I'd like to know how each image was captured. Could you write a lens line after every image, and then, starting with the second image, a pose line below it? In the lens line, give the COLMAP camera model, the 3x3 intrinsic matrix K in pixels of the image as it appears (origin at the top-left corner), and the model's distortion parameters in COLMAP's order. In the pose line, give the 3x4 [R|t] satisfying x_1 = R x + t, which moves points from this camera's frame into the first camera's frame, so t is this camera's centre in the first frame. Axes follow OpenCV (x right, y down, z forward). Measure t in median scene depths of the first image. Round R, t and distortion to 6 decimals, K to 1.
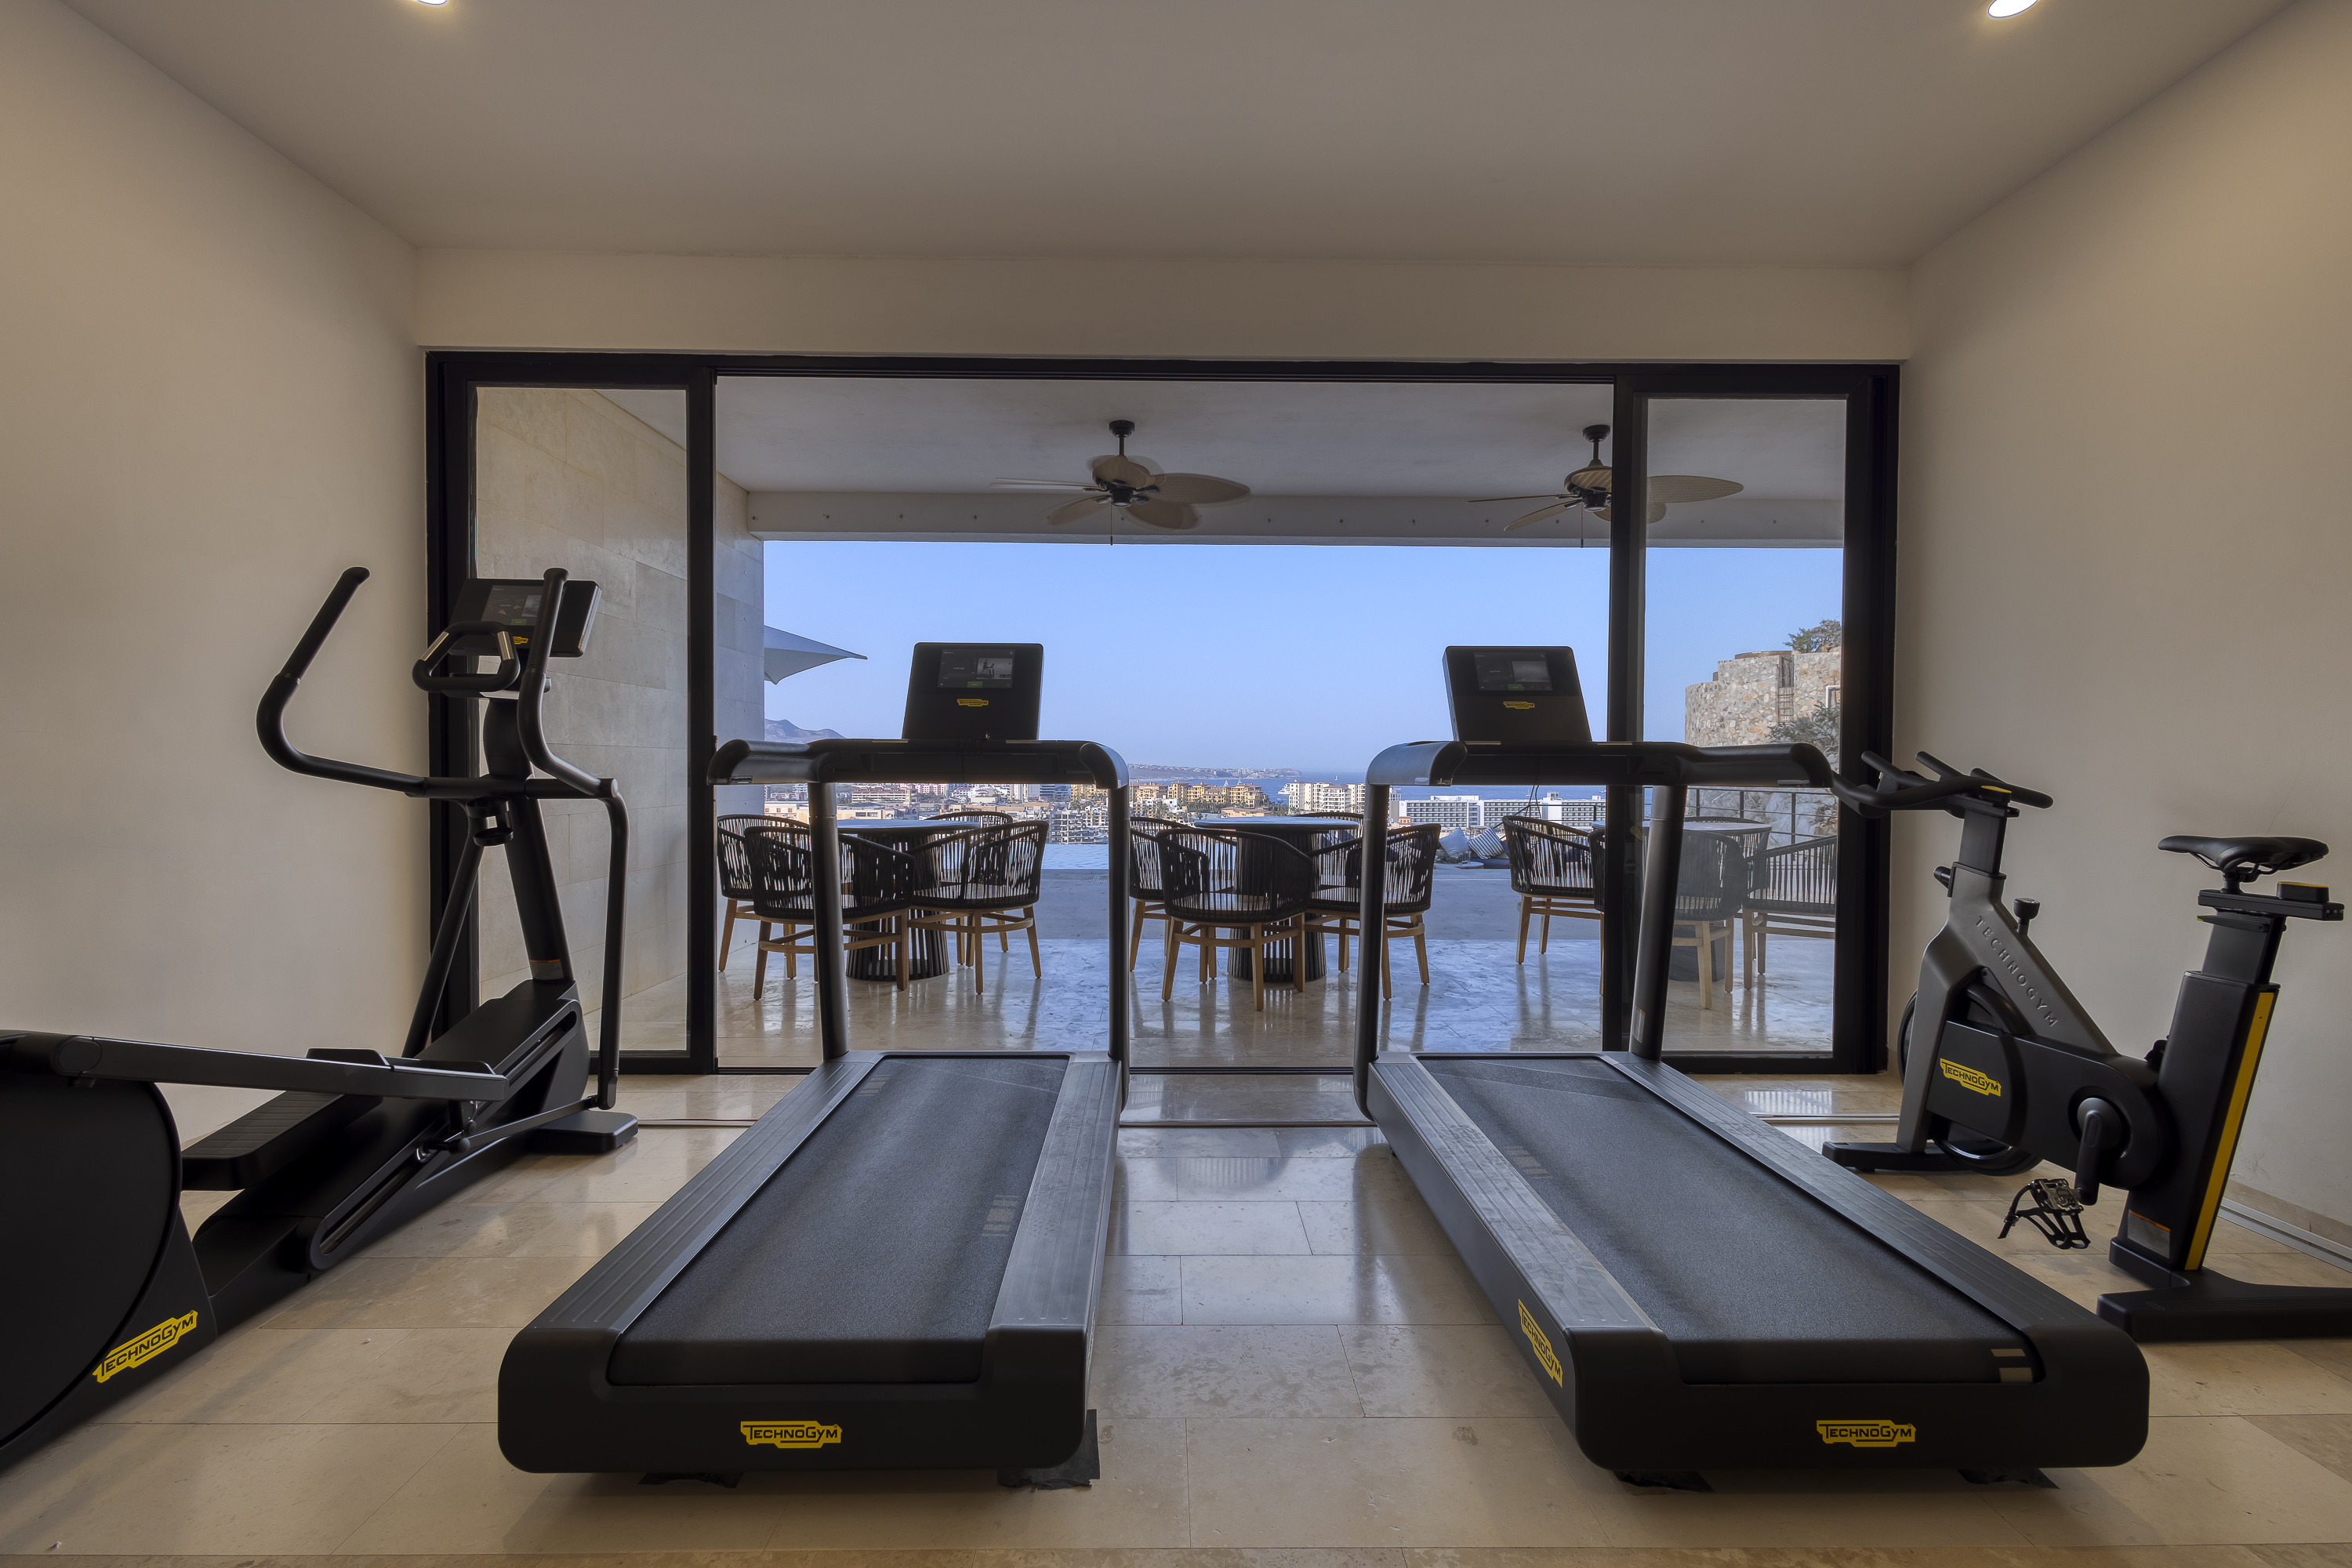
lens RADIAL K [[1077.0, 0, 1183.4], [0, 1077.0, 780.2], [0, 0, 1]] dist [0.002311, -0.000233]
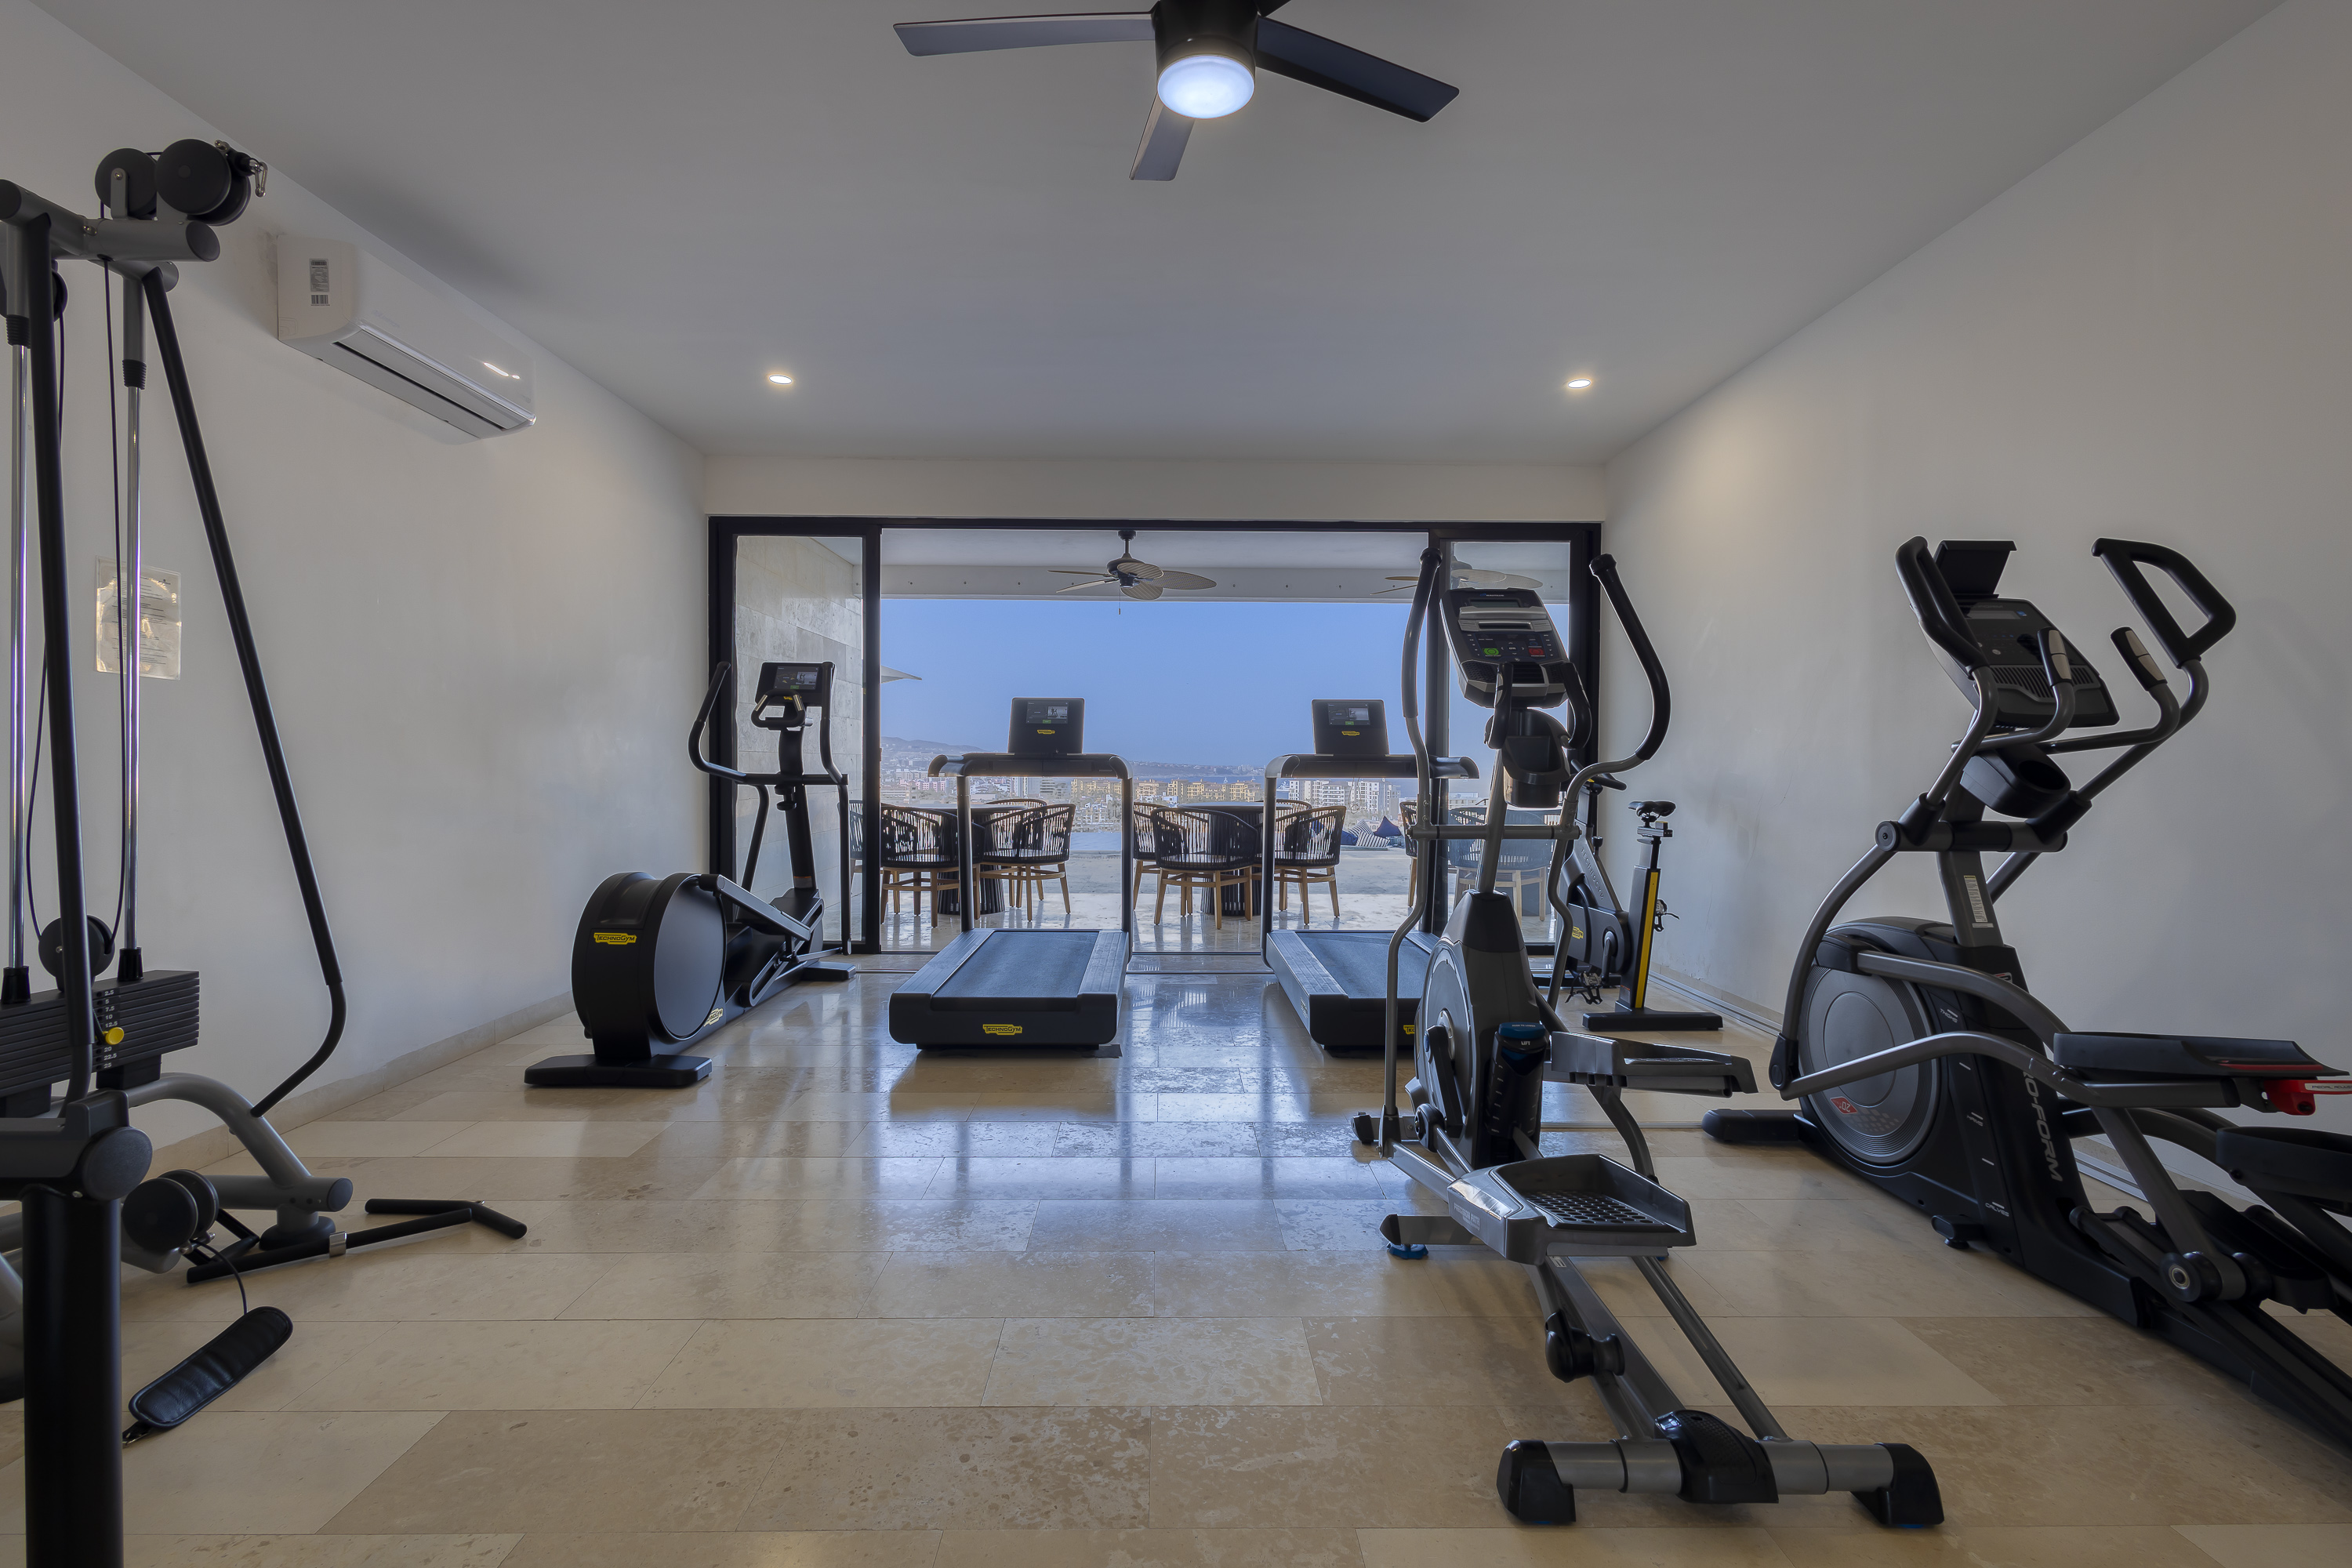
lens RADIAL K [[1077.0, 0, 1173.7], [0, 1077.0, 775.2], [0, 0, 1]] dist [0.002311, -0.000233]
pose [[0.999946, 0.001096, -0.010336, 0.022145], [-0.001113, 0.999998, -0.001569, 0.001610], [0.010334, 0.001581, 0.999945, -0.486138]]
